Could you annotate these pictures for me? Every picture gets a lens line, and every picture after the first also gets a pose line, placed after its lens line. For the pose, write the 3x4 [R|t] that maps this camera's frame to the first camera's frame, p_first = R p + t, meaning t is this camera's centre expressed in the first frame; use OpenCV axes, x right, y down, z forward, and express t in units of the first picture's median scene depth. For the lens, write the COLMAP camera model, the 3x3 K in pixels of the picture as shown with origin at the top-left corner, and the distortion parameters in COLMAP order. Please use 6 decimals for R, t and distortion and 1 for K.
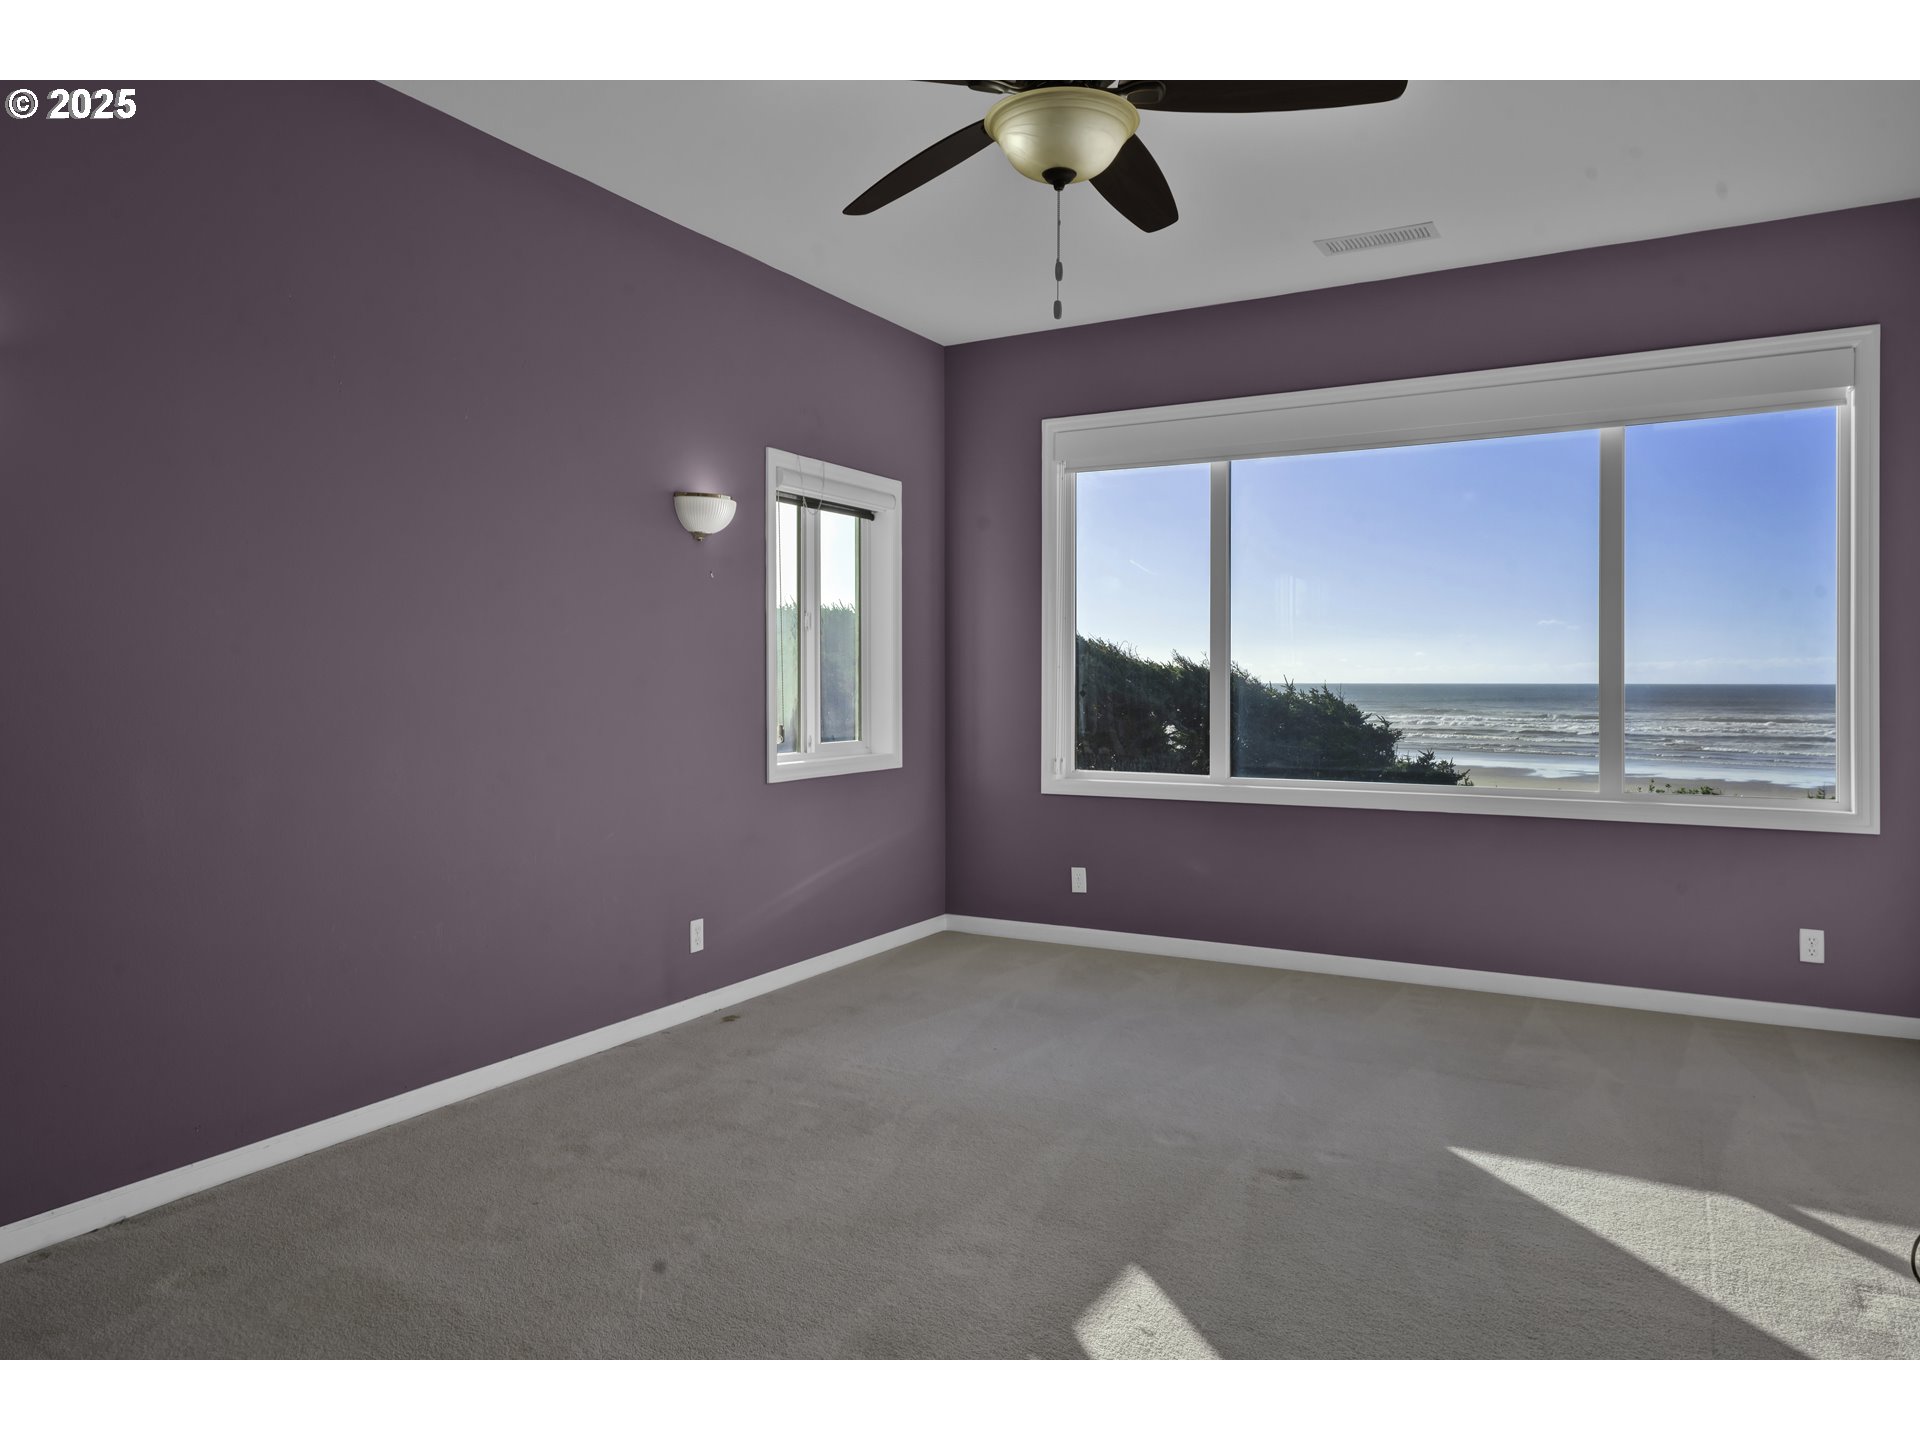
lens RADIAL K [[1275.4, 0, 955.0], [0, 1275.4, 670.4], [0, 0, 1]] dist [0.014930, -0.001628]
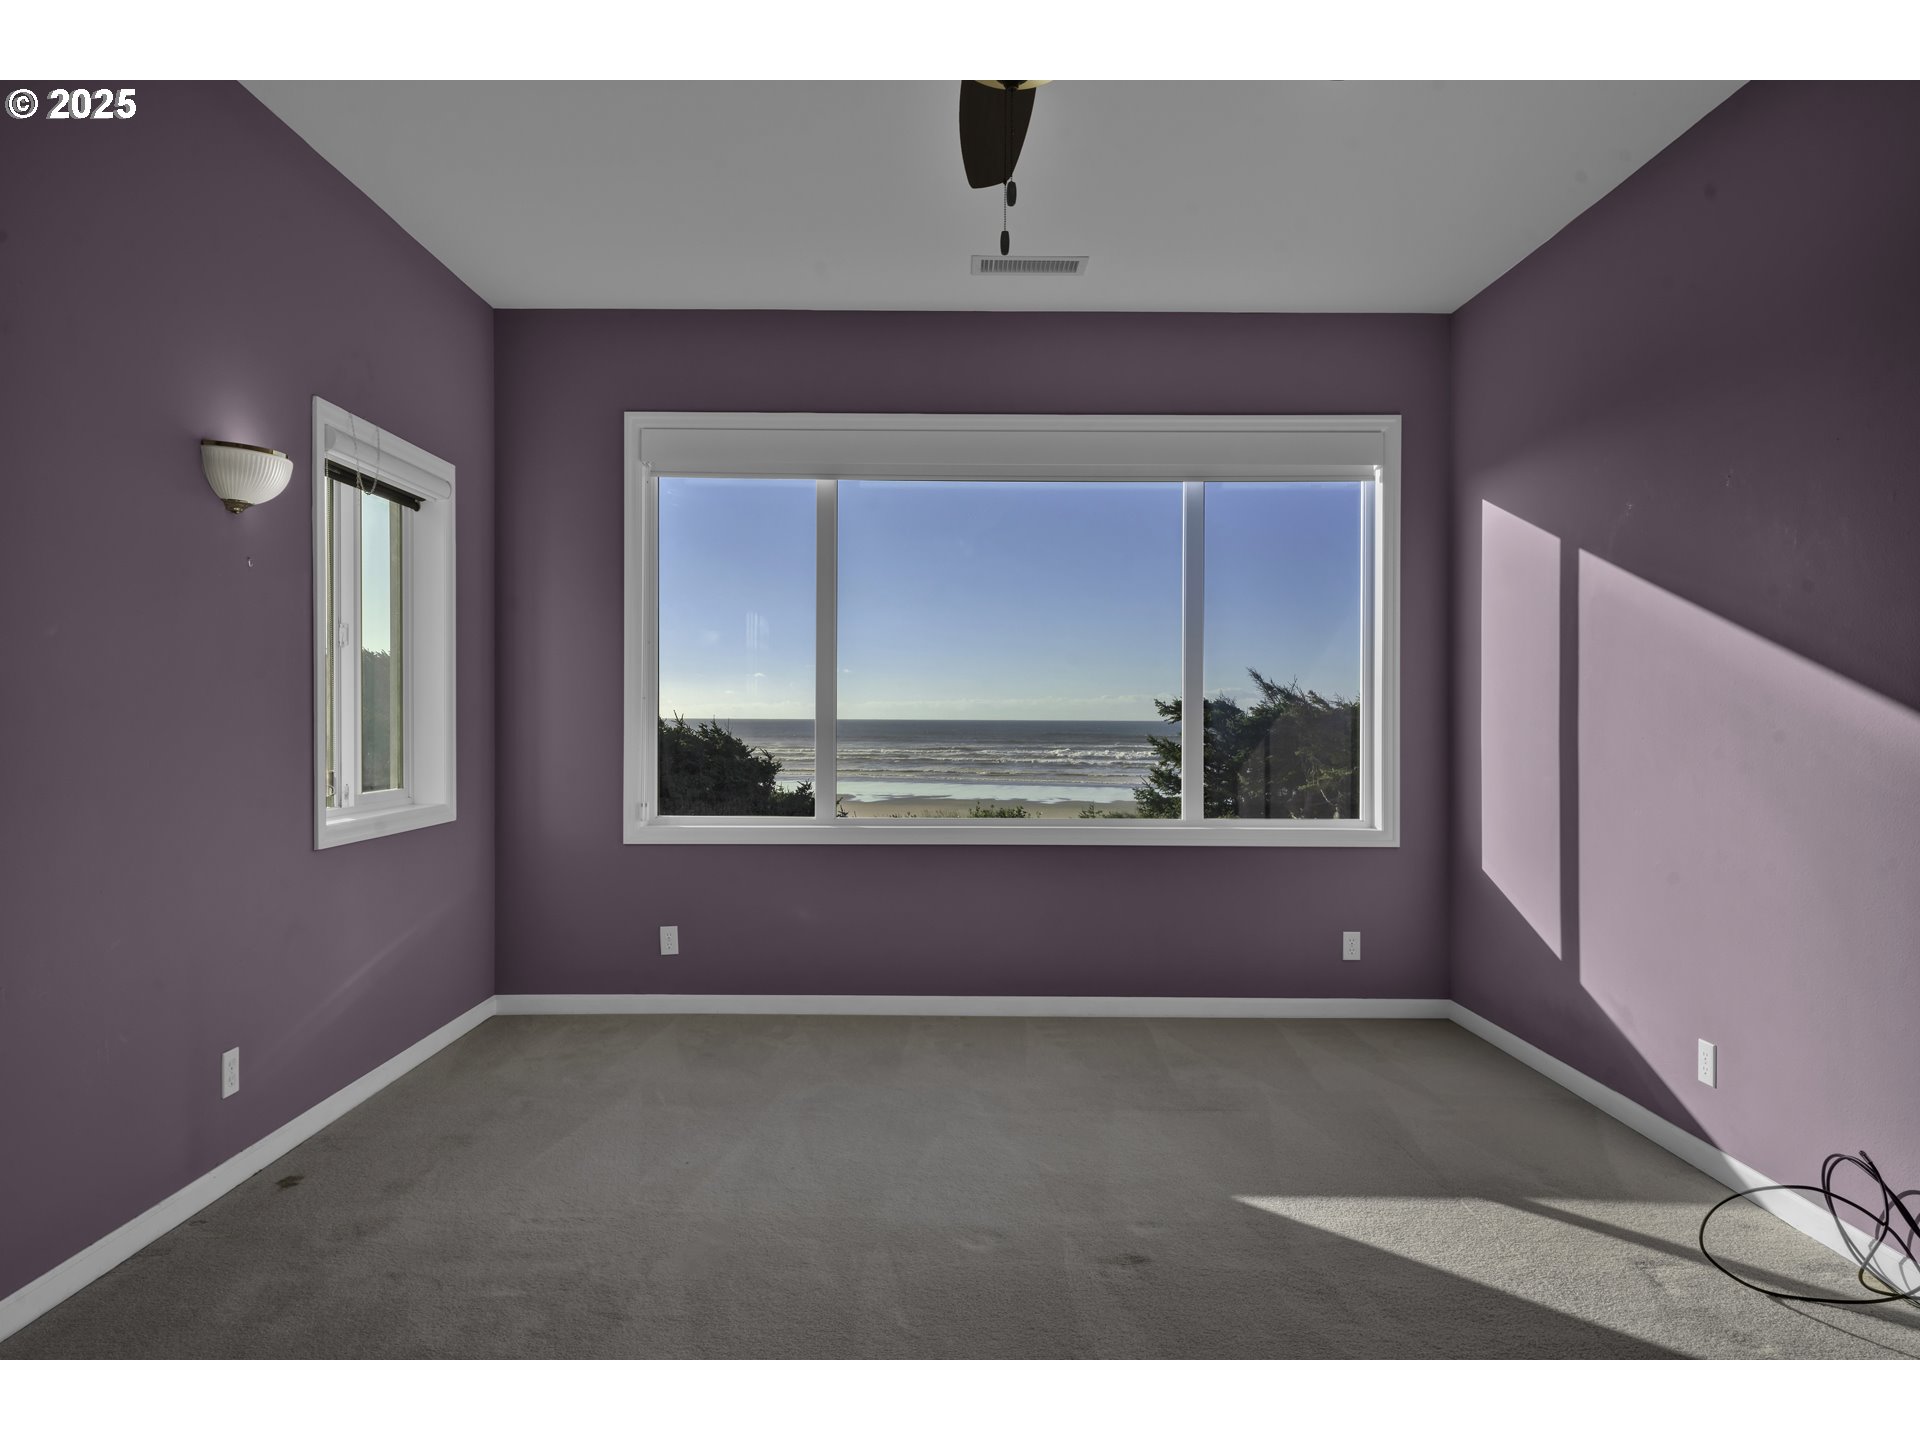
lens RADIAL K [[1230.8, 0, 945.0], [0, 1230.8, 712.8], [0, 0, 1]] dist [0.017395, 0.001490]
pose [[0.871197, 0.005261, 0.490906, -0.171383], [-0.007962, 0.999962, 0.003414, 0.003189], [-0.490869, -0.006882, 0.871206, 0.184692]]
